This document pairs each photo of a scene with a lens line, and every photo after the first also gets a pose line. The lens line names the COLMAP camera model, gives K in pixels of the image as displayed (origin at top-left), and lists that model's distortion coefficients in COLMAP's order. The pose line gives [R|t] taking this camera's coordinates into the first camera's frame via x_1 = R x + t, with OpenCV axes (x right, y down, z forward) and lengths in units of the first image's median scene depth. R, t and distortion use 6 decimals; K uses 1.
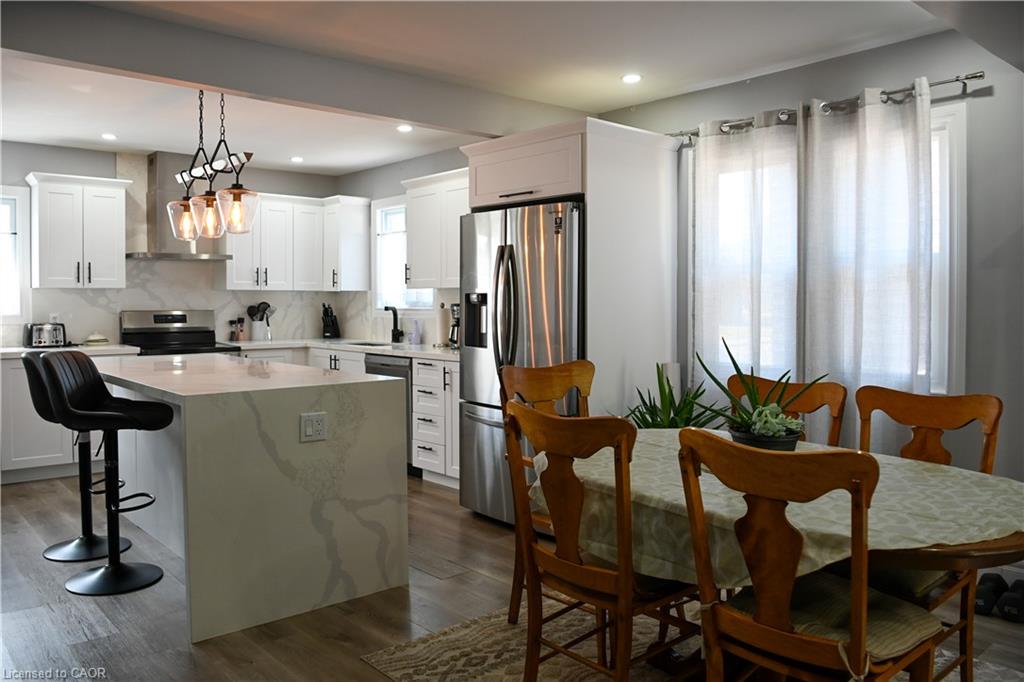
lens RADIAL K [[809.4, 0, 507.4], [0, 809.4, 330.5], [0, 0, 1]] dist [-0.053242, 0.016033]
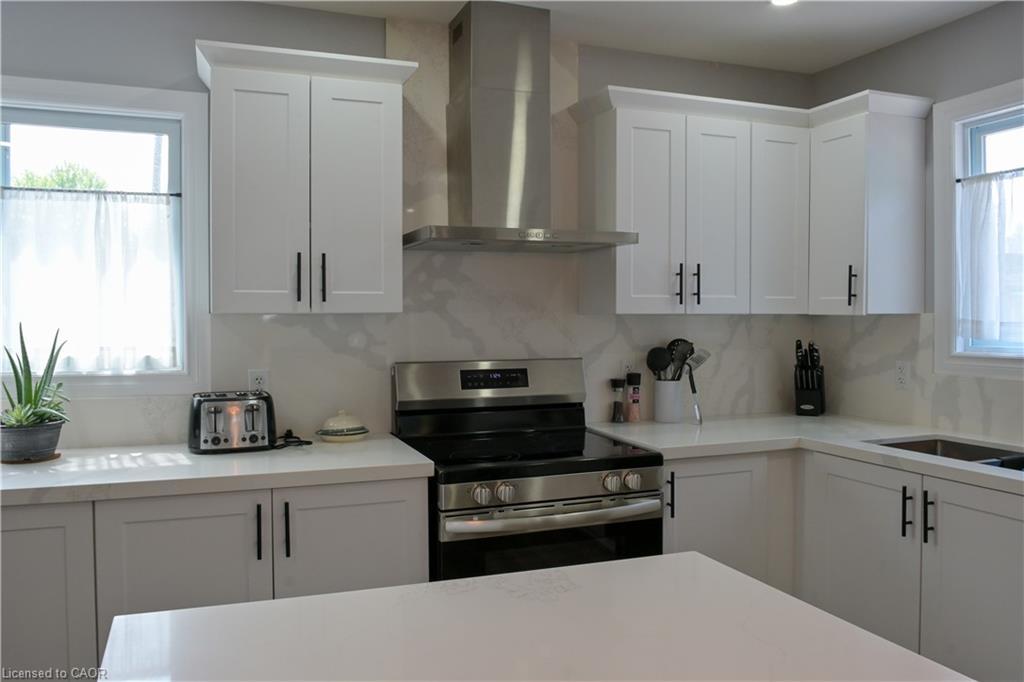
lens RADIAL K [[809.4, 0, 516.3], [0, 809.4, 340.1], [0, 0, 1]] dist [-0.053242, 0.016033]
pose [[0.948182, 0.001264, -0.317726, -0.257519], [-0.004453, 0.999947, -0.009310, -0.031564], [0.317697, 0.010242, 0.948137, 0.557177]]
